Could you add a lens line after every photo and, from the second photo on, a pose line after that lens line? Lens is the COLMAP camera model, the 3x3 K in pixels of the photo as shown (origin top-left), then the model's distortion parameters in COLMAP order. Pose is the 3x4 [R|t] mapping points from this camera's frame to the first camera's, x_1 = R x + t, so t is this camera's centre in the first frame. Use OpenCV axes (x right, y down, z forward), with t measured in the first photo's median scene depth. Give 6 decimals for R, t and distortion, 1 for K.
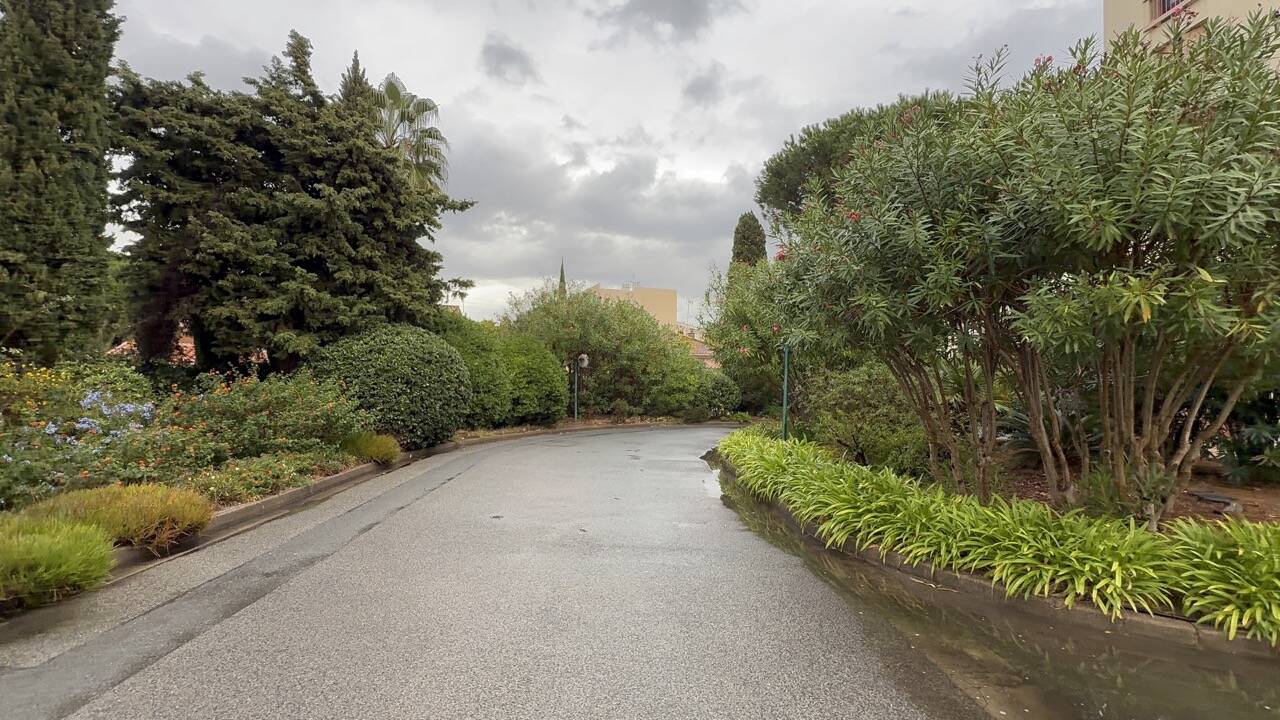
lens RADIAL K [[557.2, 0, 640.0], [0, 557.2, 360.0], [0, 0, 1]] dist [0.032424, -0.011370]
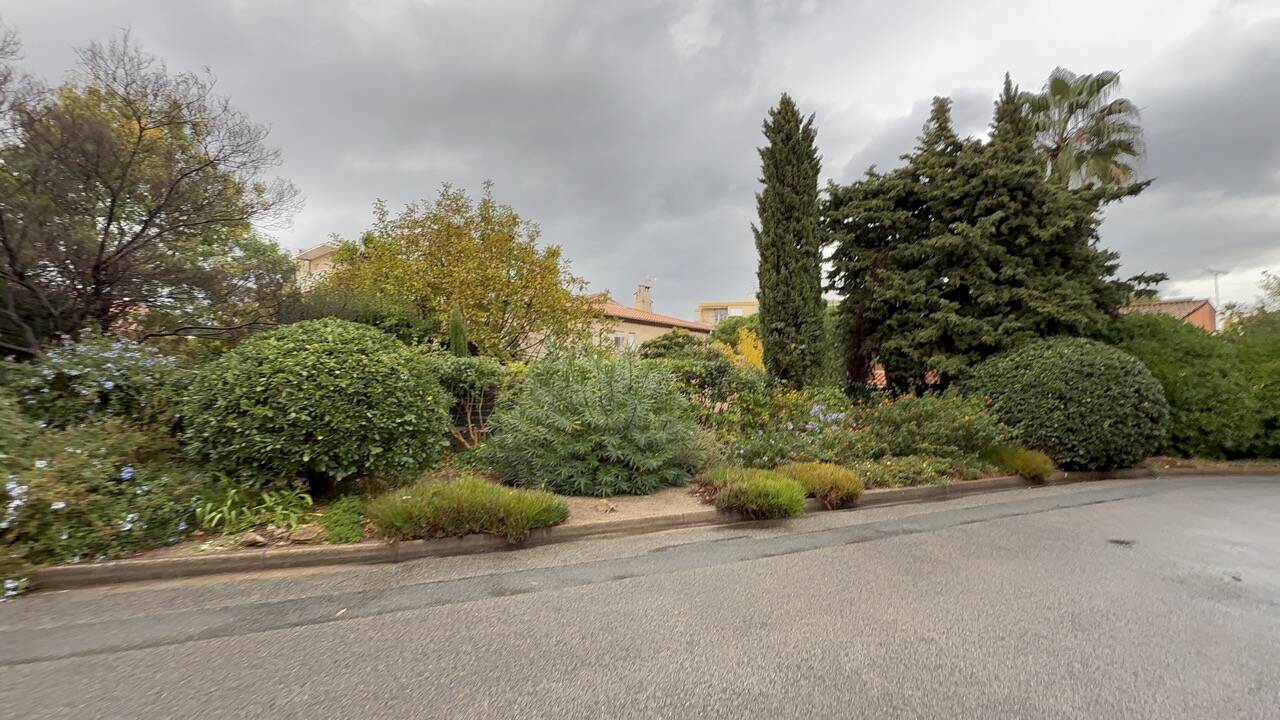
lens RADIAL K [[557.2, 0, 640.0], [0, 557.2, 360.0], [0, 0, 1]] dist [0.032424, -0.011370]
pose [[0.417652, -0.075879, -0.905433, 0.164664], [0.043179, 0.997038, -0.063638, 0.006454], [0.907581, -0.012517, 0.419691, -0.052356]]
